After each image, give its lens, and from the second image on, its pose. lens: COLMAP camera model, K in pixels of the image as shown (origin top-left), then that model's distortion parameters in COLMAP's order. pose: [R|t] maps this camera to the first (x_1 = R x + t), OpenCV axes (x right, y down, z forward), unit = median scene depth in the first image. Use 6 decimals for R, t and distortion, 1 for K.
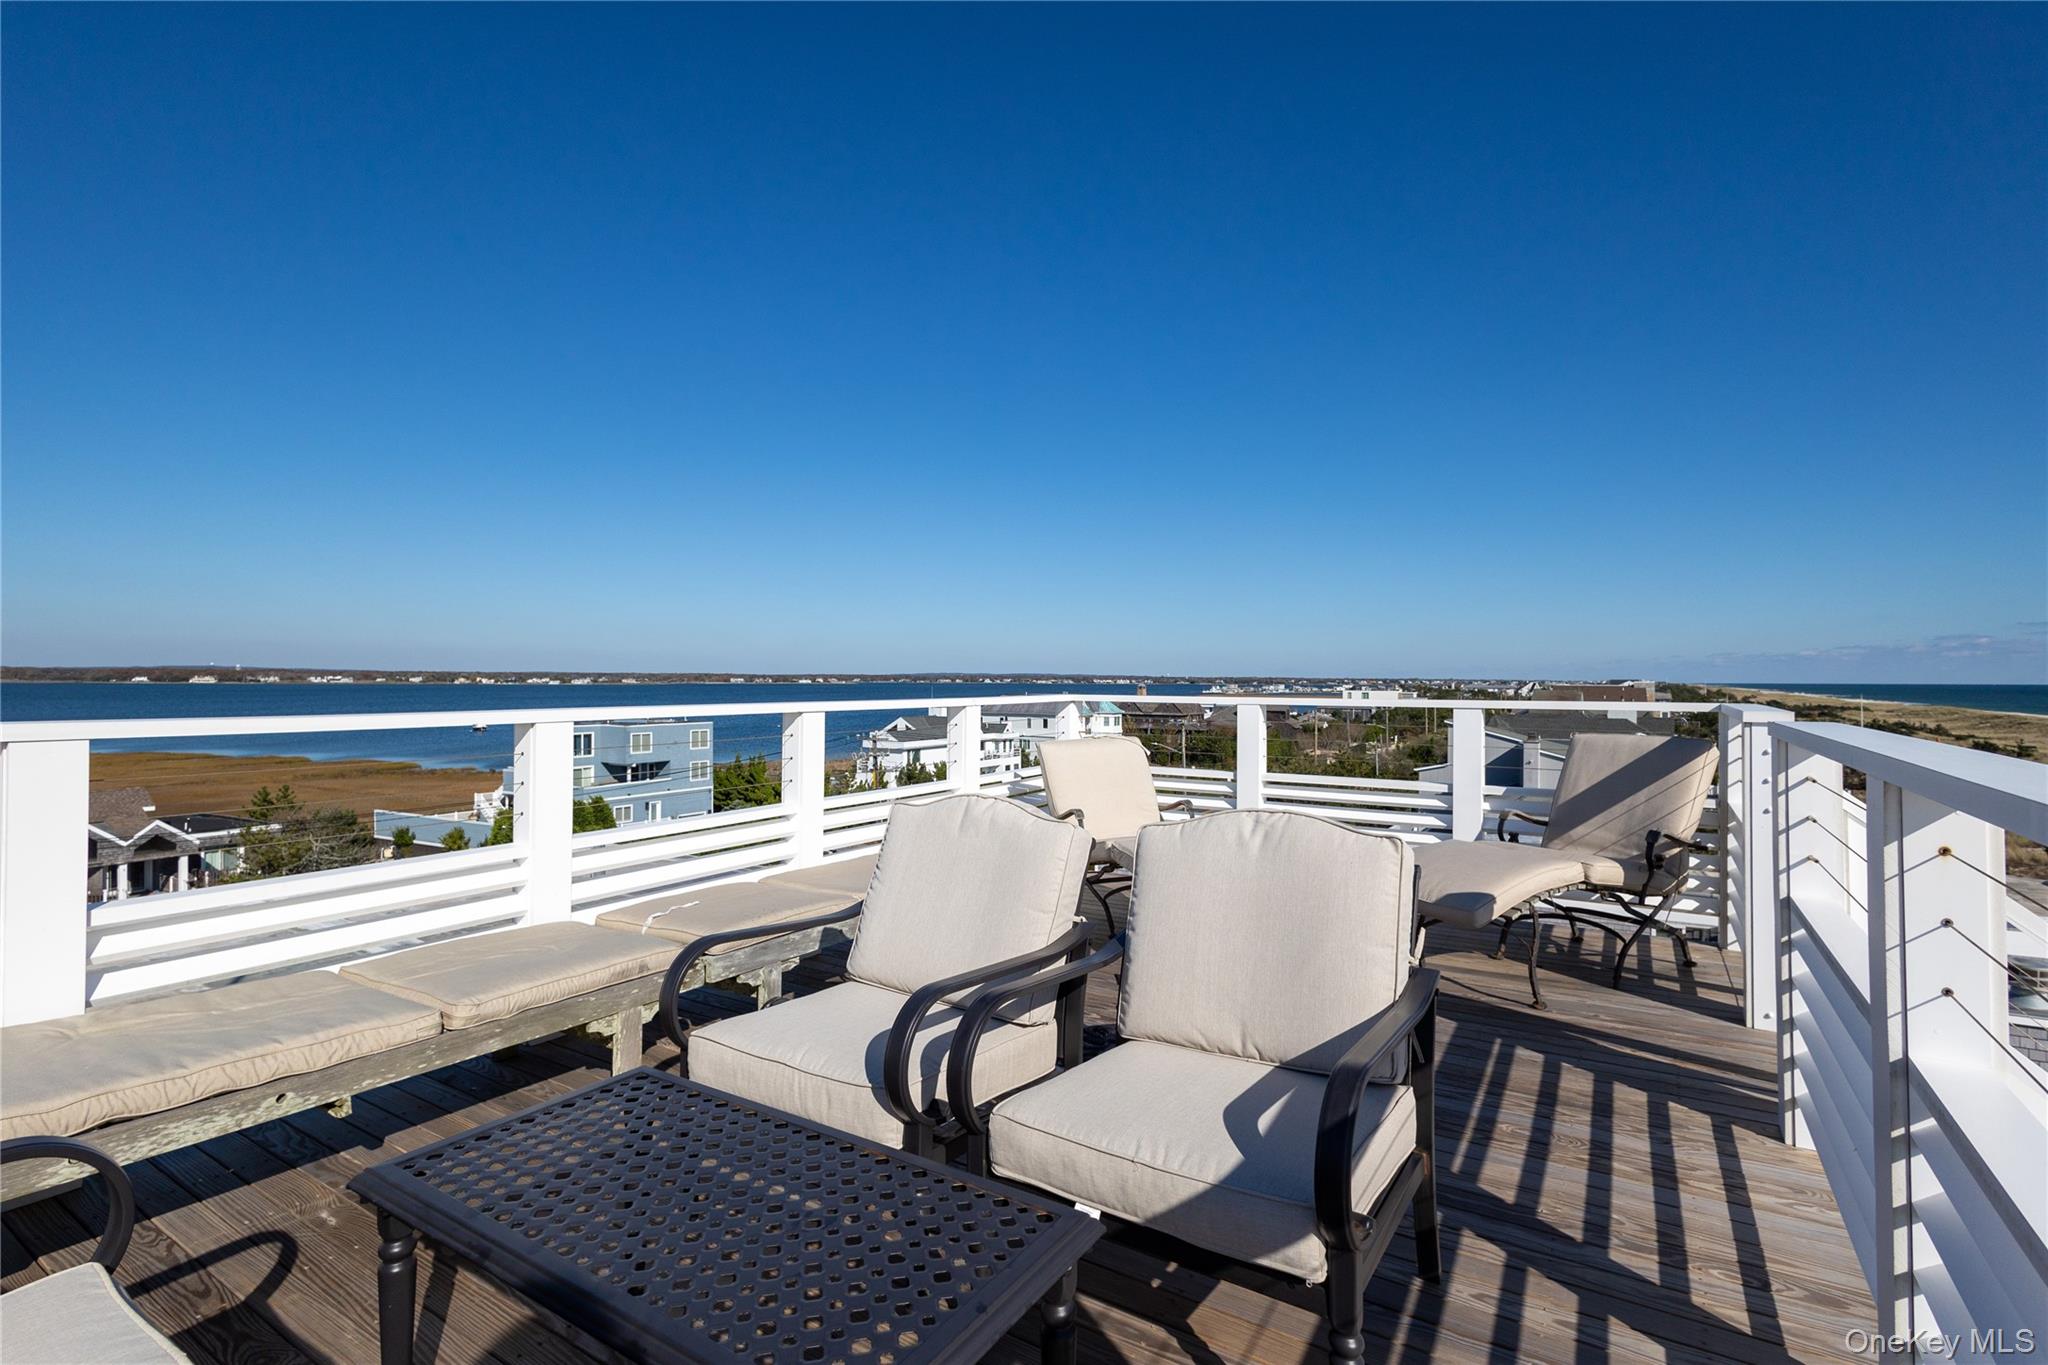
lens RADIAL K [[963.0, 0, 1020.2], [0, 963.0, 681.1], [0, 0, 1]] dist [-0.002748, -0.000639]
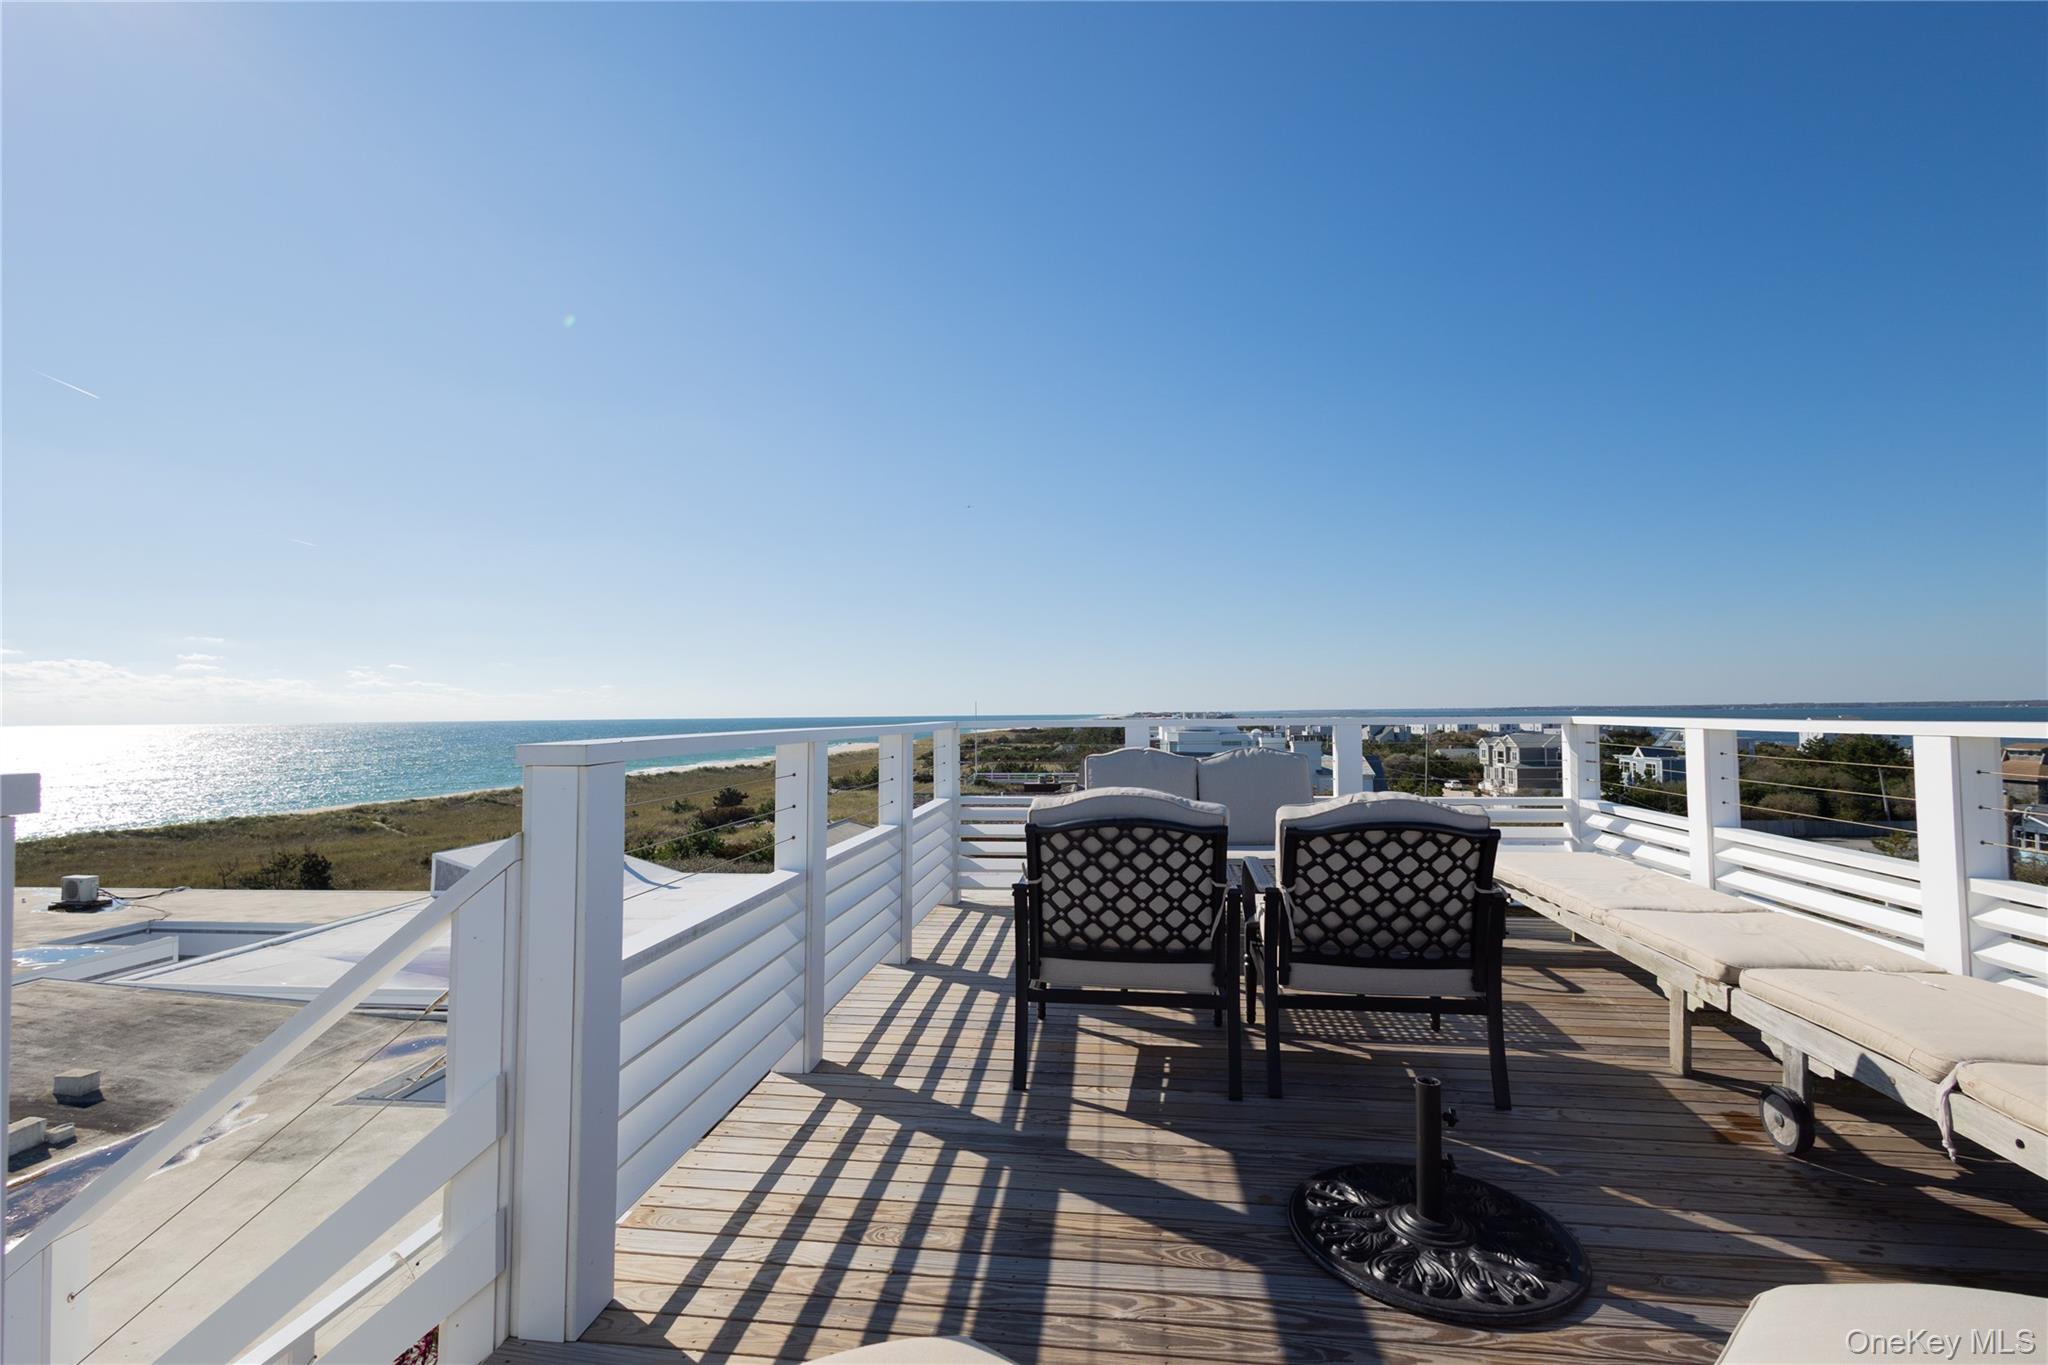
lens RADIAL K [[963.0, 0, 1015.4], [0, 963.0, 679.6], [0, 0, 1]] dist [-0.002748, -0.000639]
pose [[-0.903374, -0.009348, -0.428751, 0.898338], [0.006965, 0.999311, -0.036463, 0.023952], [0.428796, -0.035926, -0.902687, 1.970346]]
